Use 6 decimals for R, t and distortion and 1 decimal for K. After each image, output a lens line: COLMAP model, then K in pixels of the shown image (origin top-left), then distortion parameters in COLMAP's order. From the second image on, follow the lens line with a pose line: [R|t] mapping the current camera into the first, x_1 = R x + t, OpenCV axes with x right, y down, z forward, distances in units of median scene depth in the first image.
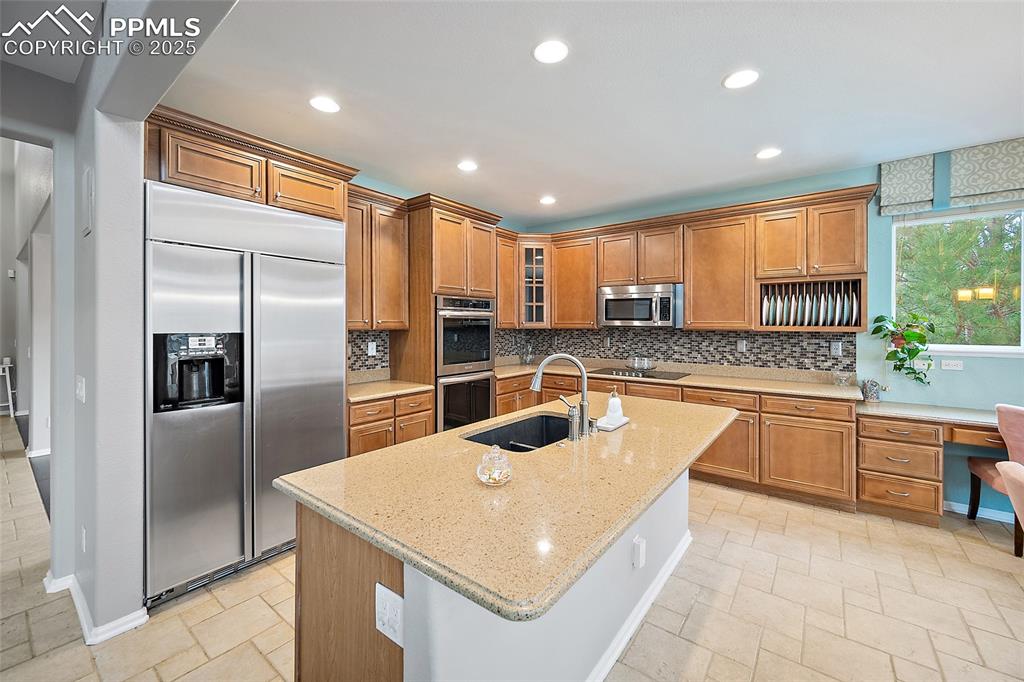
lens RADIAL K [[410.2, 0, 510.4], [0, 410.2, 326.8], [0, 0, 1]] dist [-0.003371, 0.000689]
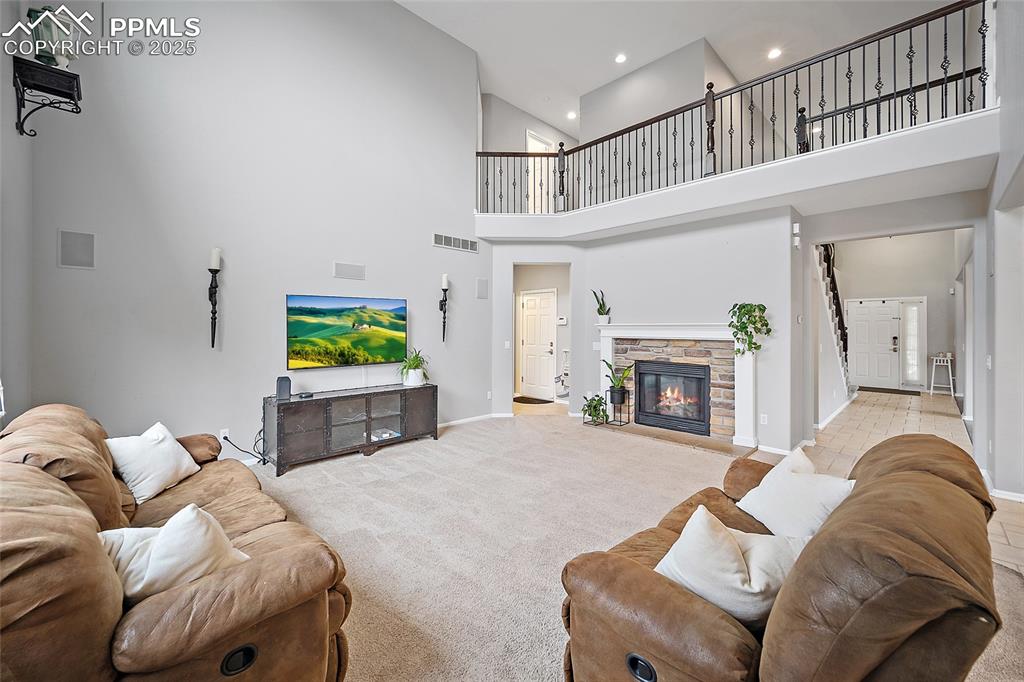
lens RADIAL K [[410.2, 0, 503.3], [0, 410.2, 324.8], [0, 0, 1]] dist [-0.003371, 0.000689]
pose [[-0.144368, -0.012135, -0.989450, 0.533524], [-0.009956, 0.999892, -0.010810, 0.016969], [0.989474, 0.008290, -0.144473, -0.438606]]
